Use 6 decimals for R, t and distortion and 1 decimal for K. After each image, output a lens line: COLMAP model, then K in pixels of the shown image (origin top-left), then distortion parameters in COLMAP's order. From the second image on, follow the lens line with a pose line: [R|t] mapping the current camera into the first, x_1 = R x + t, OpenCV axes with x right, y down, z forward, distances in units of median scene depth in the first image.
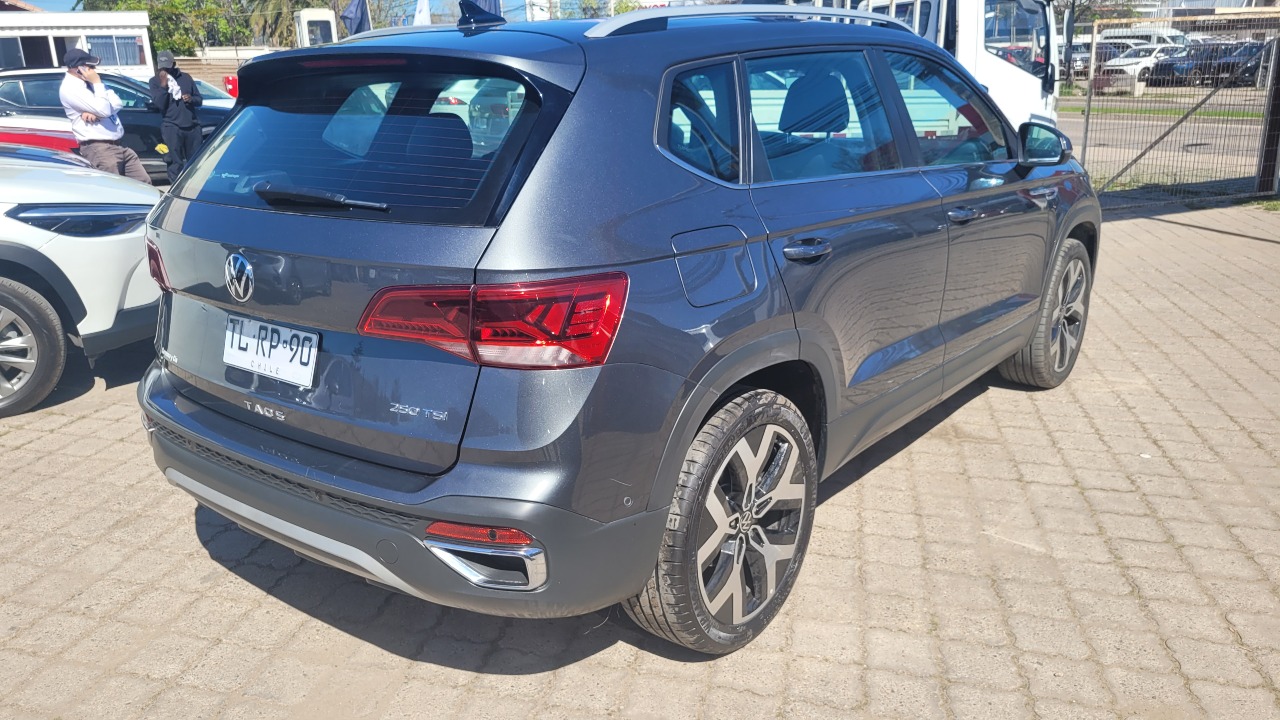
lens RADIAL K [[993.2, 0, 640.0], [0, 993.2, 360.0], [0, 0, 1]] dist [0.020604, -0.002109]
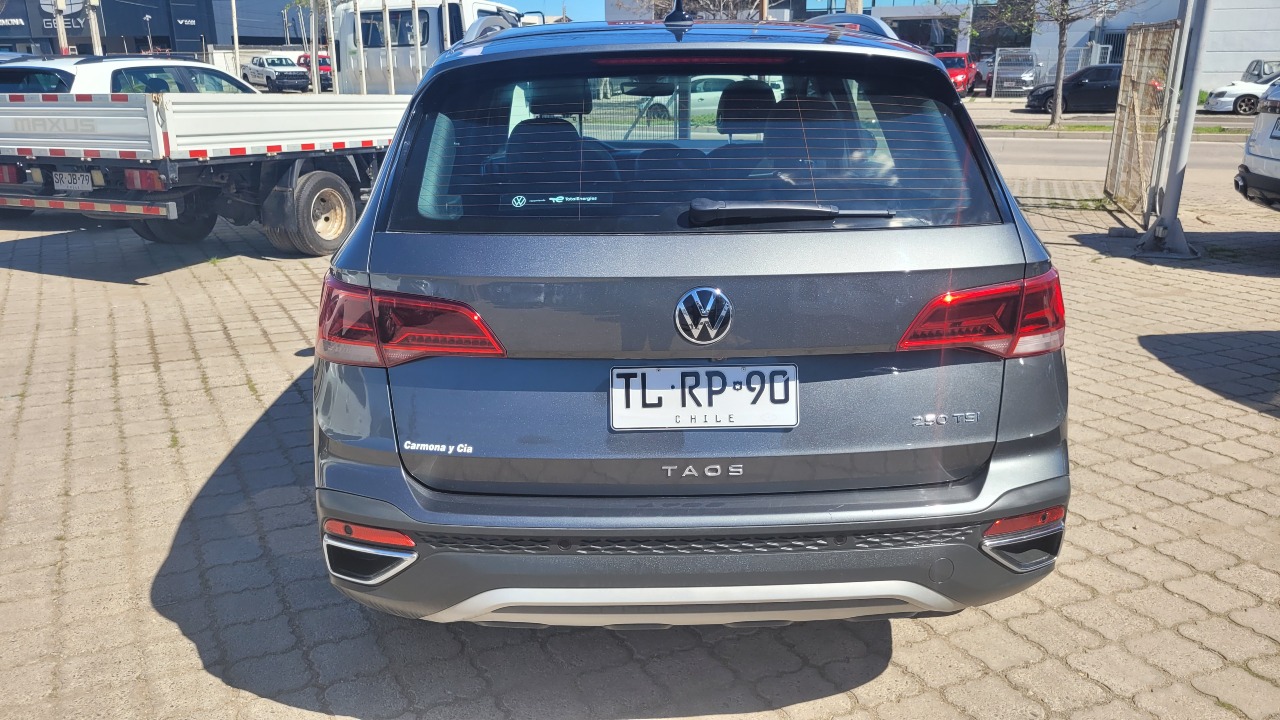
lens RADIAL K [[993.2, 0, 640.0], [0, 993.2, 360.0], [0, 0, 1]] dist [0.020604, -0.002109]
pose [[0.769373, -0.161186, 0.618130, -0.930986], [0.170383, 0.984367, 0.044616, -0.088827], [-0.615659, 0.070992, 0.784809, 0.363132]]
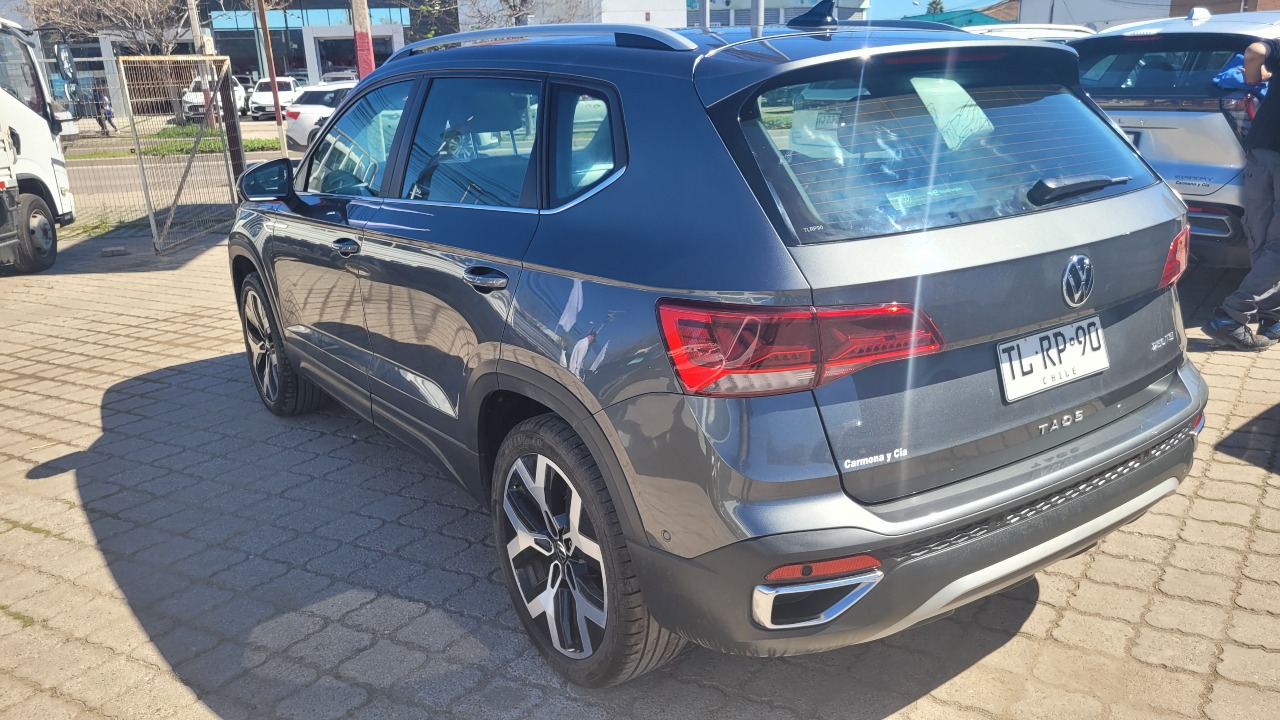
lens RADIAL K [[993.2, 0, 640.0], [0, 993.2, 360.0], [0, 0, 1]] dist [0.020604, -0.002109]
pose [[0.290054, -0.253756, 0.922755, -1.354214], [0.305446, 0.938323, 0.162025, -0.280009], [-0.906957, 0.234856, 0.349673, 1.022429]]
